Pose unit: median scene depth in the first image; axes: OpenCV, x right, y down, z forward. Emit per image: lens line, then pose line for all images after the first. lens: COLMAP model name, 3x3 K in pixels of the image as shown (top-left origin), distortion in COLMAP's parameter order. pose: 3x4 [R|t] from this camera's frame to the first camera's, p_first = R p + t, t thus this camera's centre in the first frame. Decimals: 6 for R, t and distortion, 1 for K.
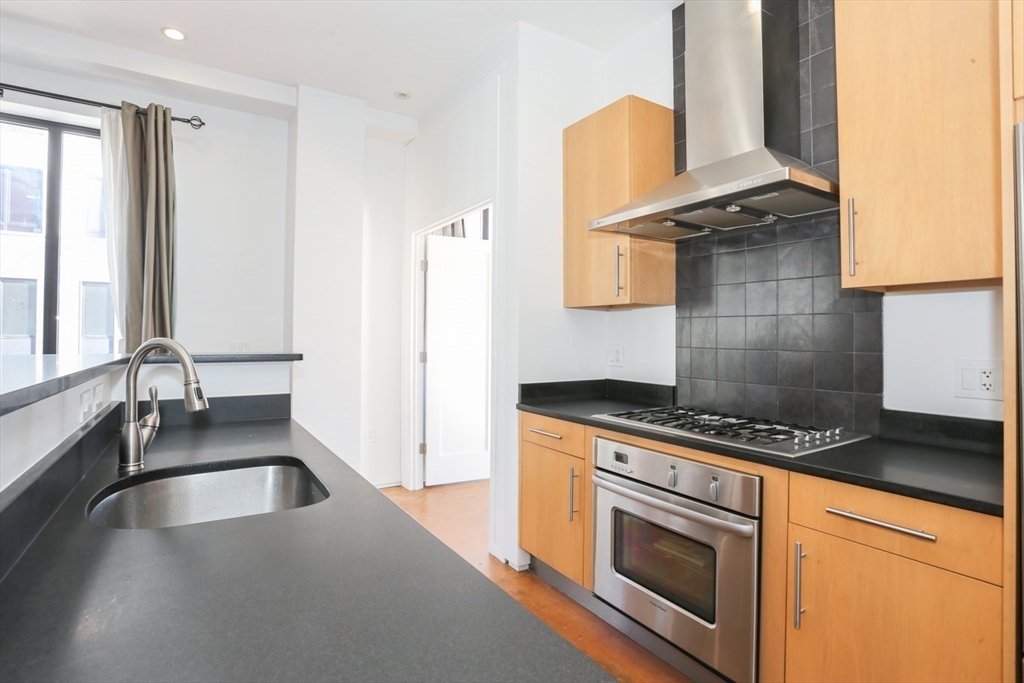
lens RADIAL K [[507.3, 0, 511.0], [0, 507.3, 333.1], [0, 0, 1]] dist [-0.000566, -0.000093]
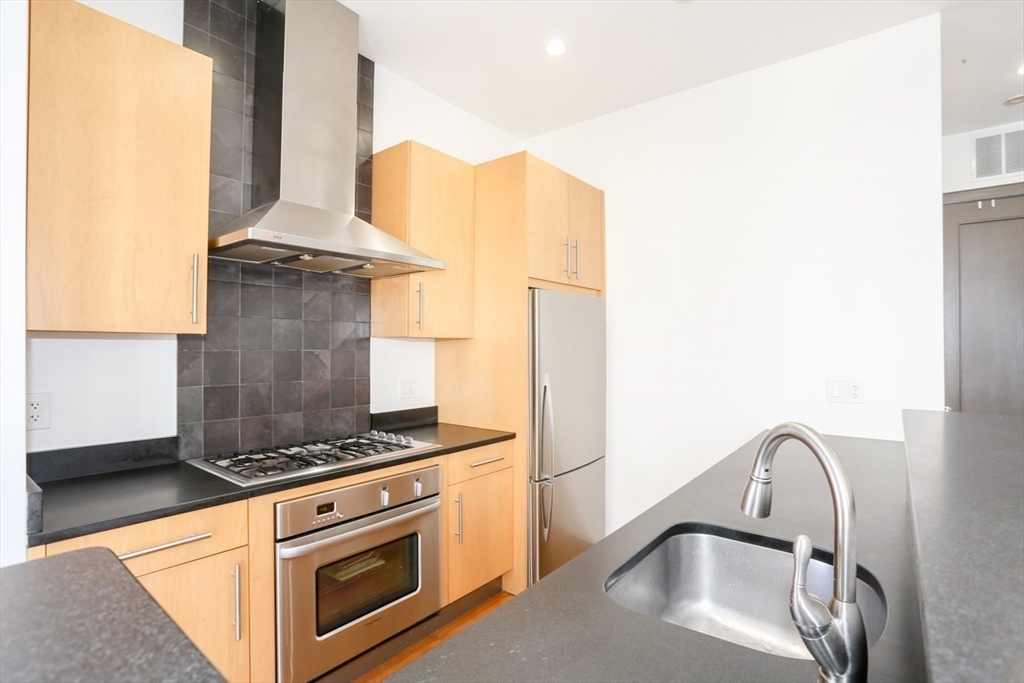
lens RADIAL K [[493.1, 0, 510.5], [0, 493.1, 346.9], [0, 0, 1]] dist [-0.001851, -0.000190]
pose [[-0.320746, 0.000358, 0.947165, -0.634486], [-0.015156, 0.999870, -0.005510, -0.040860], [-0.947044, -0.016122, -0.320699, 0.838004]]
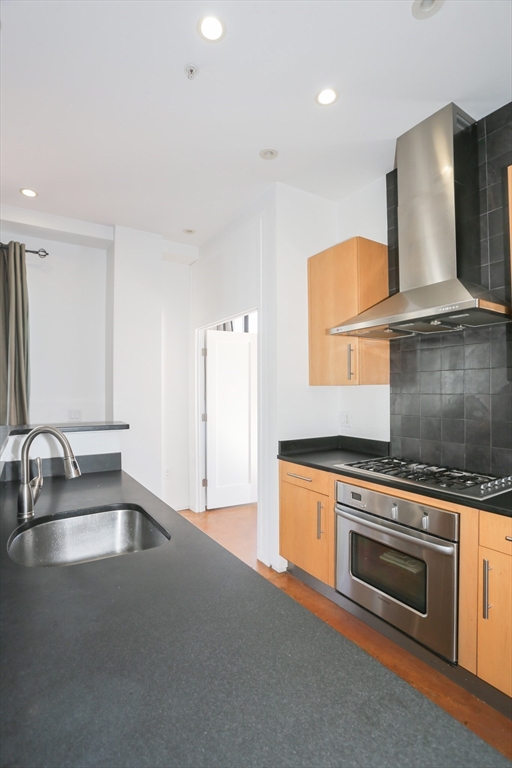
lens RADIAL K [[369.8, 0, 256.2], [0, 369.8, 393.1], [0, 0, 1]] dist [-0.001851, -0.000190]
pose [[0.999935, -0.009536, 0.006321, -0.059220], [0.009450, 0.999864, 0.013491, -0.053592], [-0.006449, -0.013430, 0.999889, -0.029673]]
